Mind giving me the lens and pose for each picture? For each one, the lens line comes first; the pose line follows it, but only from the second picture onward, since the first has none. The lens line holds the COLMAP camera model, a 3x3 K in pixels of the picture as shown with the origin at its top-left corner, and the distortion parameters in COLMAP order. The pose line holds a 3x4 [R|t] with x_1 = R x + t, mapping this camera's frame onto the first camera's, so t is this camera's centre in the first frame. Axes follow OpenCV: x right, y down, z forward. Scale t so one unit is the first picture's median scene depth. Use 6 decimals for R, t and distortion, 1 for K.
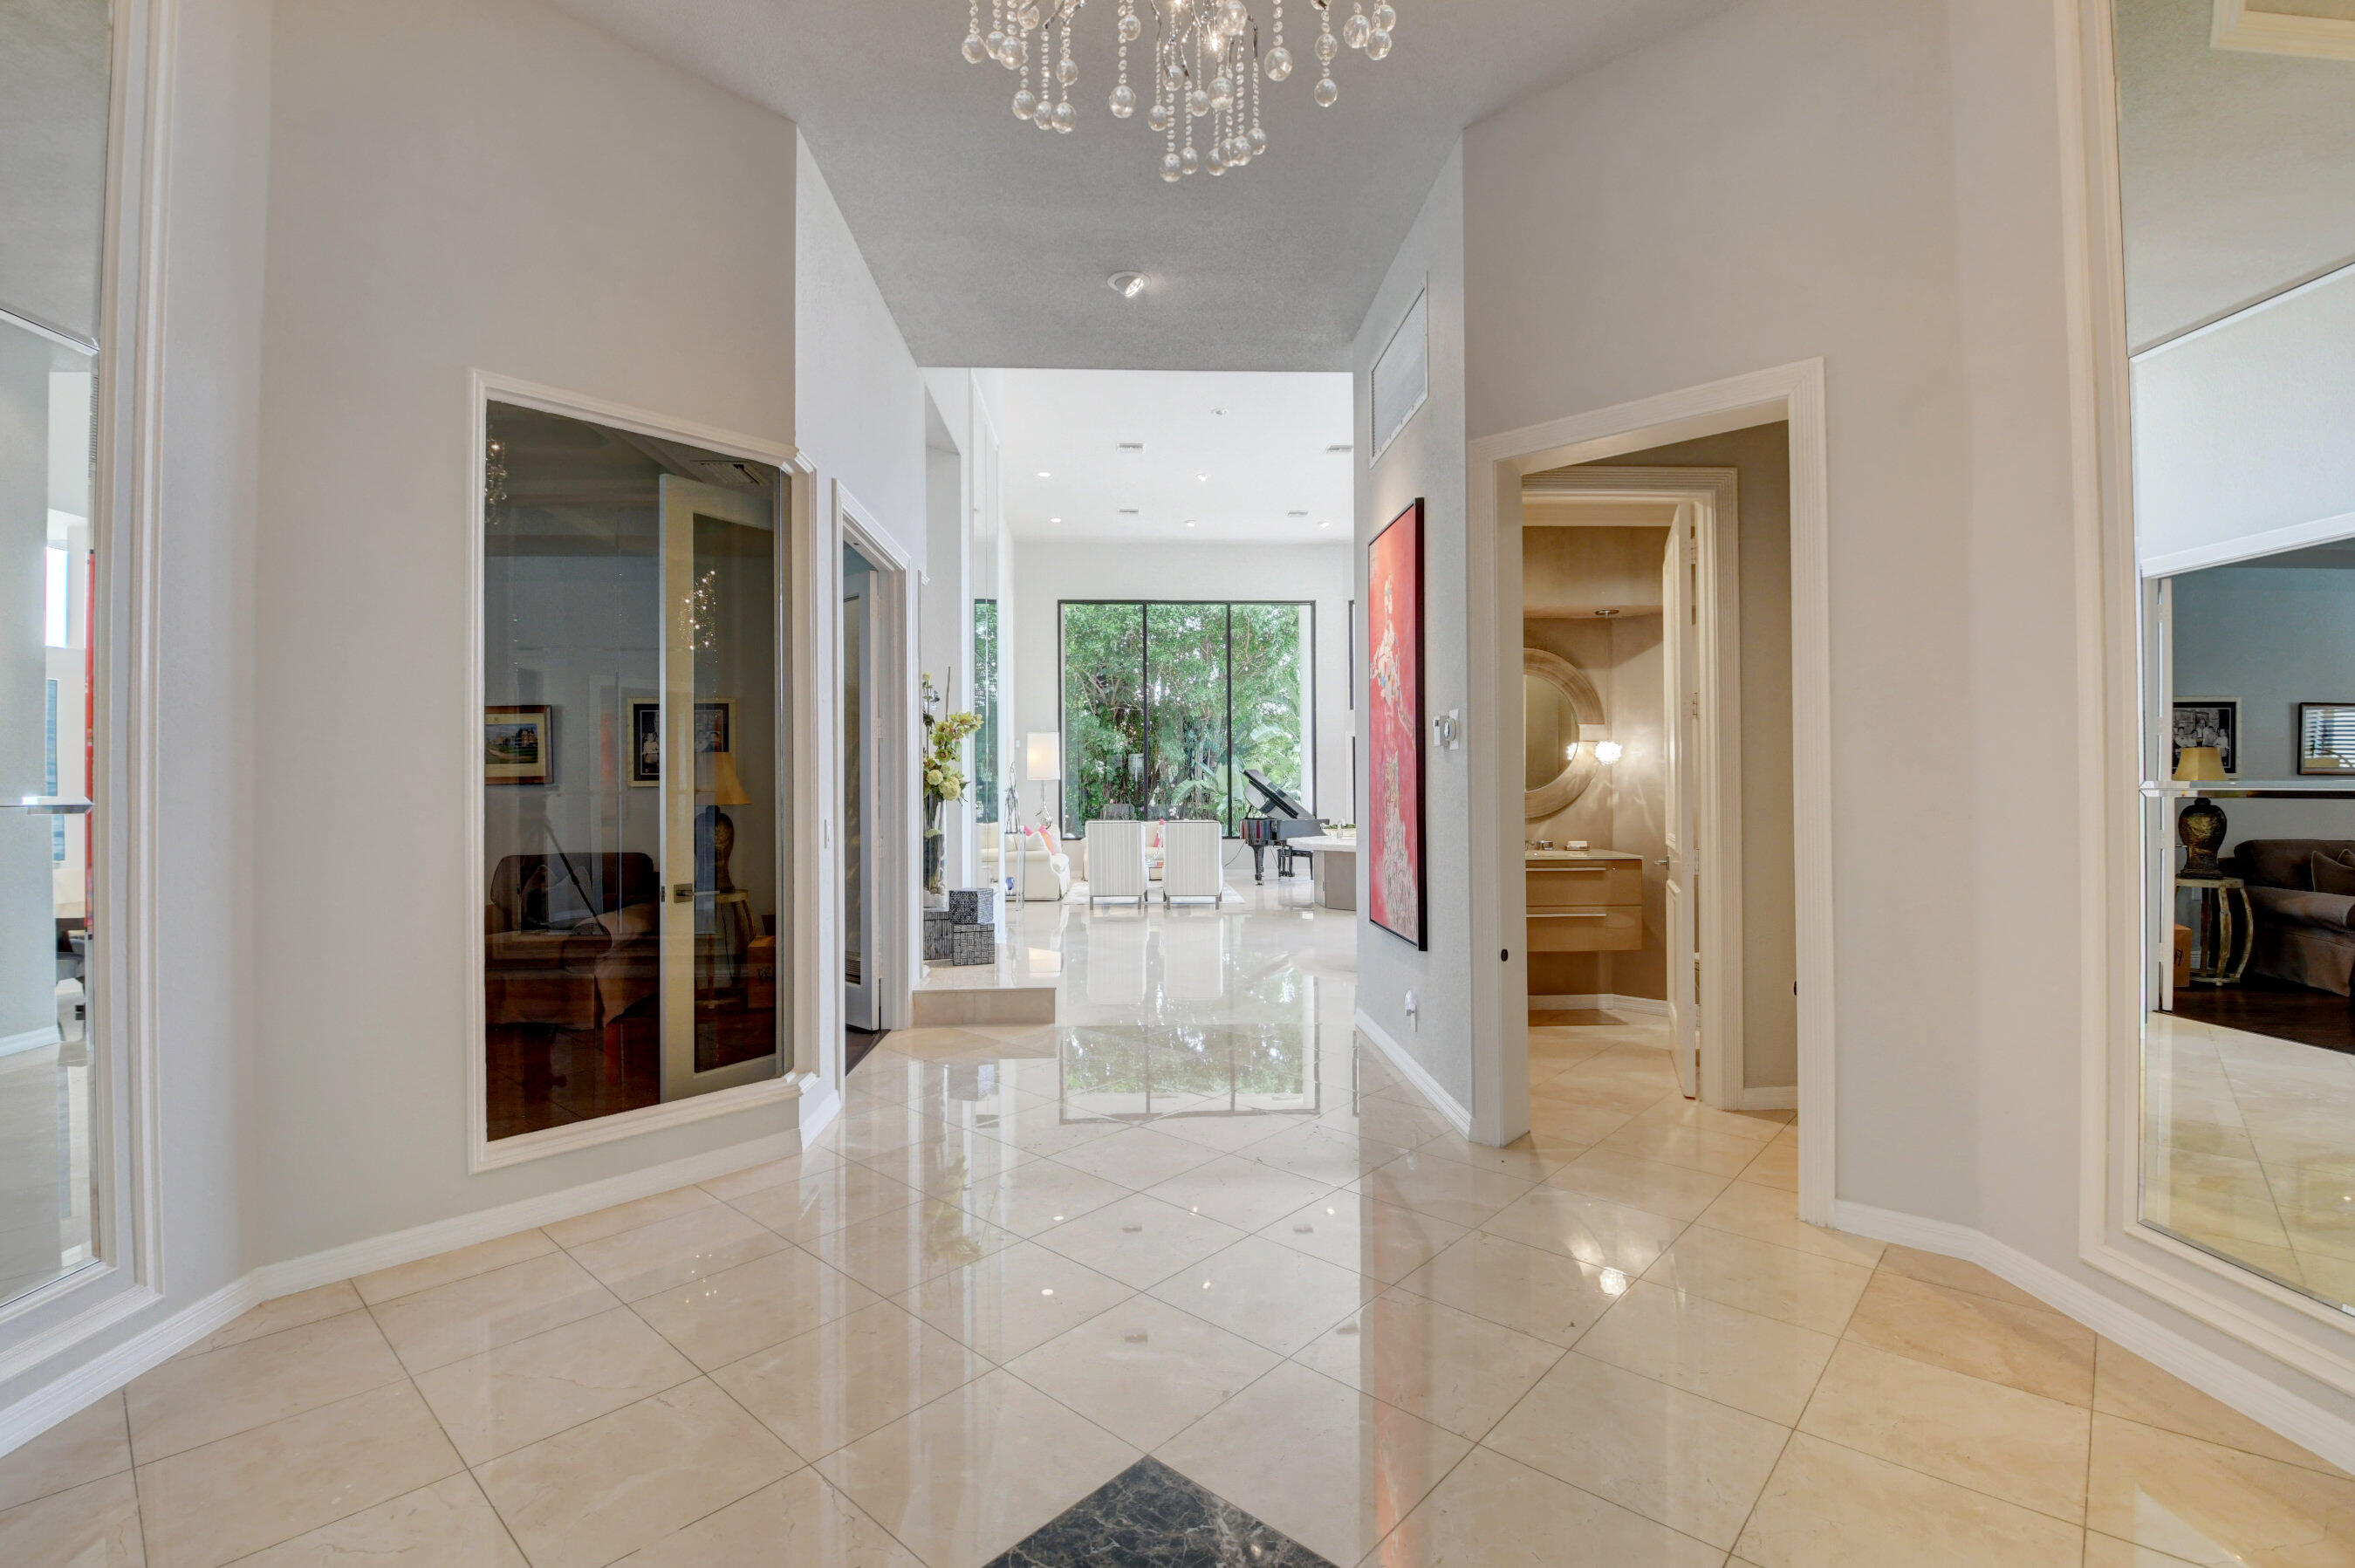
lens RADIAL K [[1027.6, 0, 1167.4], [0, 1027.6, 775.6], [0, 0, 1]] dist [-0.001531, -0.017502]
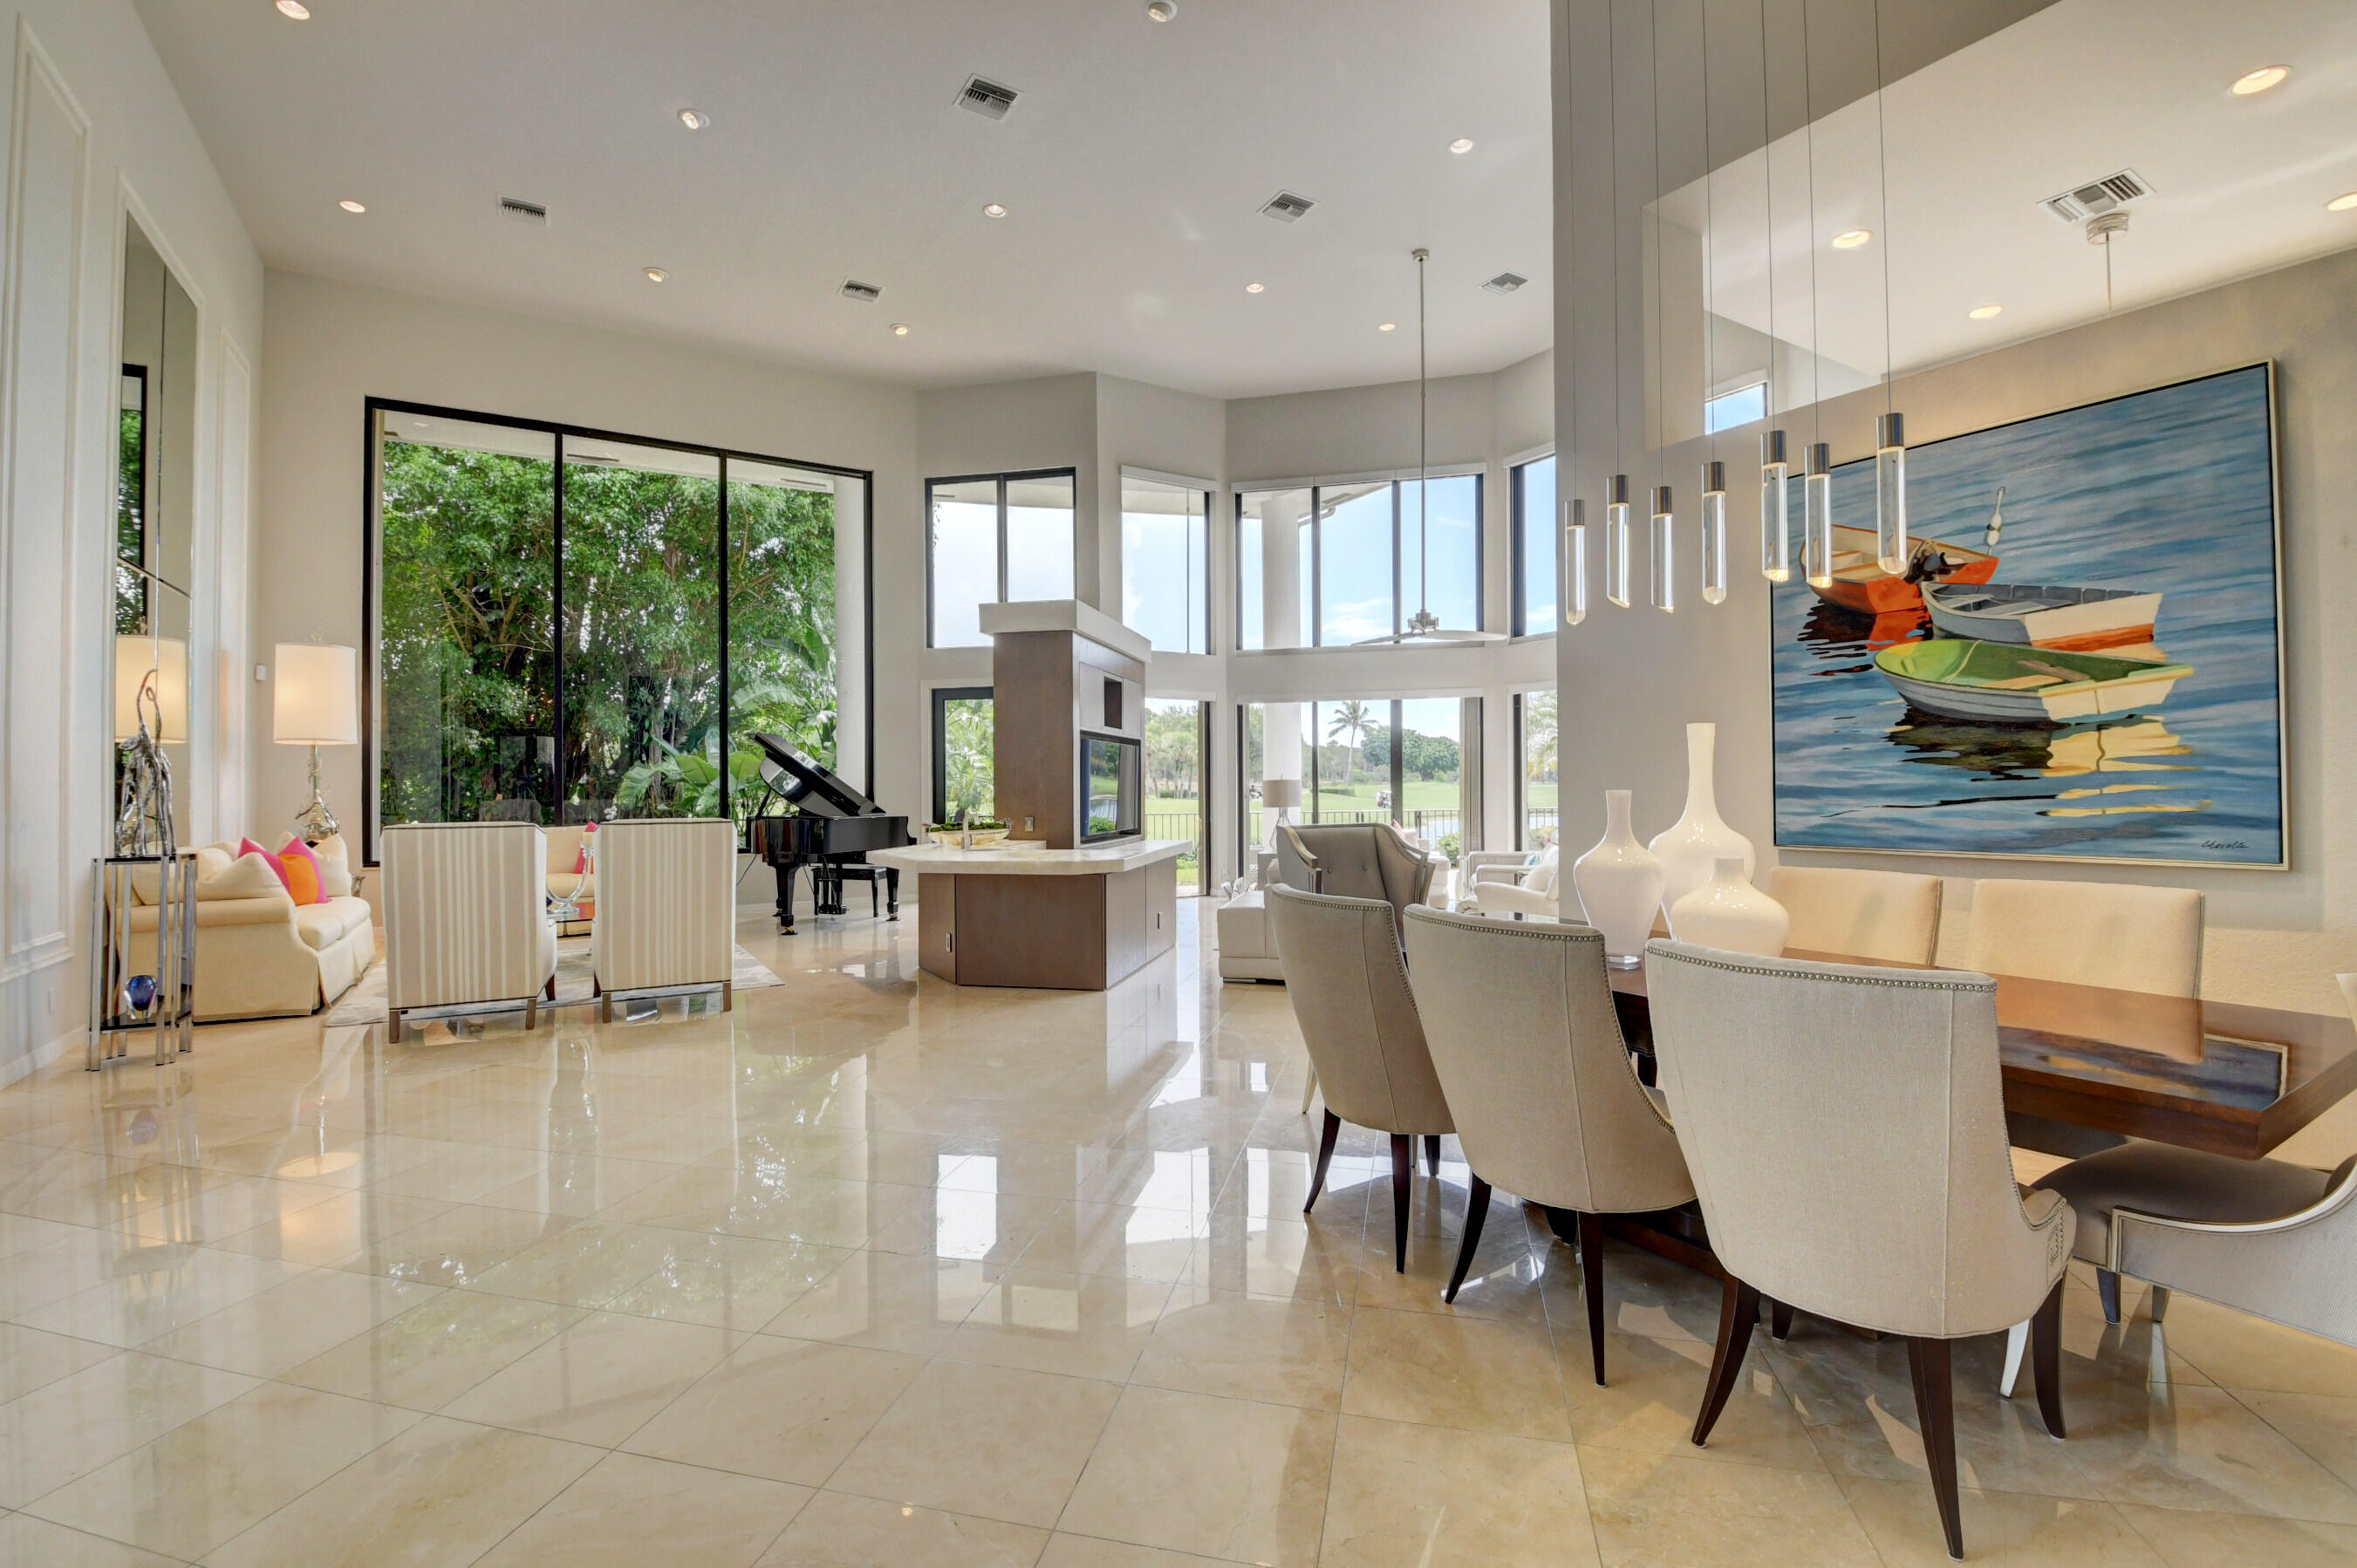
lens RADIAL K [[1028.3, 0, 1168.4], [0, 1028.3, 775.6], [0, 0, 1]] dist [-0.001531, -0.017502]
pose [[0.874676, 0.002558, 0.484701, -0.001668], [0.000058, 0.999986, -0.005382, 0.021368], [-0.484708, 0.004736, 0.874663, 0.383046]]
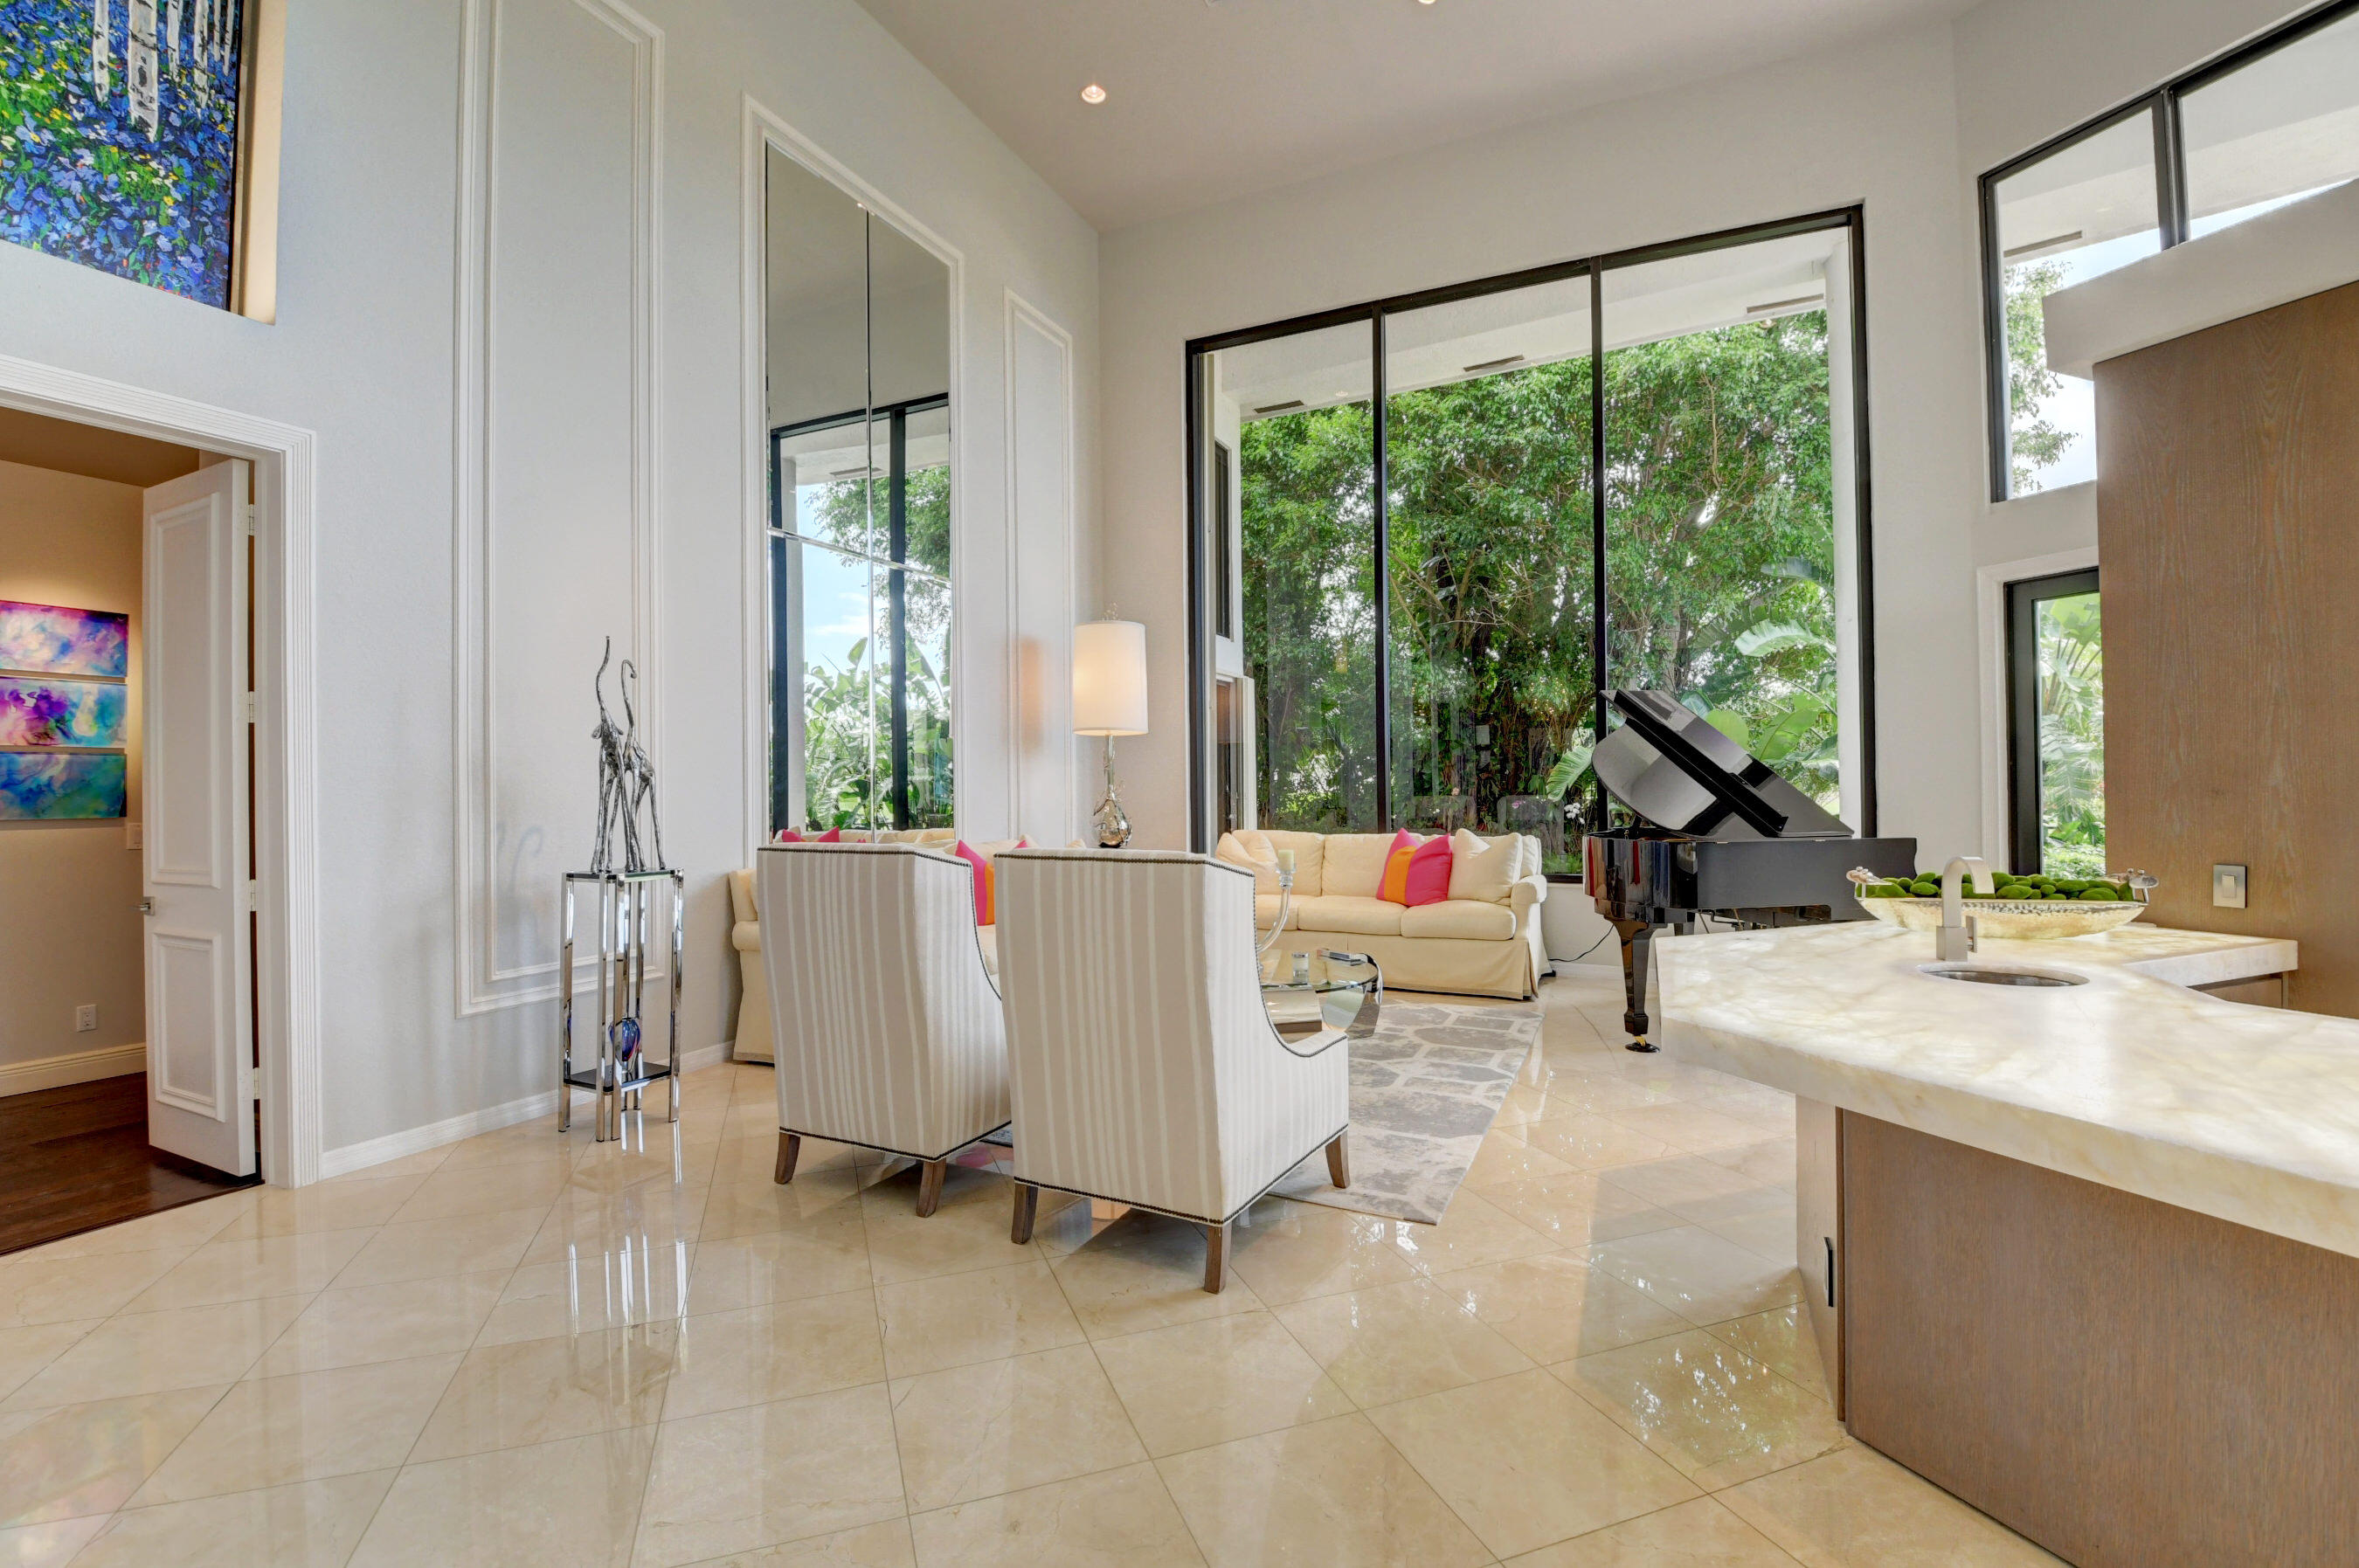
lens RADIAL K [[1036.5, 0, 1179.5], [0, 1036.5, 784.0], [0, 0, 1]] dist [0.001108, -0.014892]
pose [[0.888555, -0.002852, -0.458762, 0.103388], [0.006723, 0.999954, 0.006806, 0.021532], [0.458722, -0.009132, 0.888533, 0.619600]]
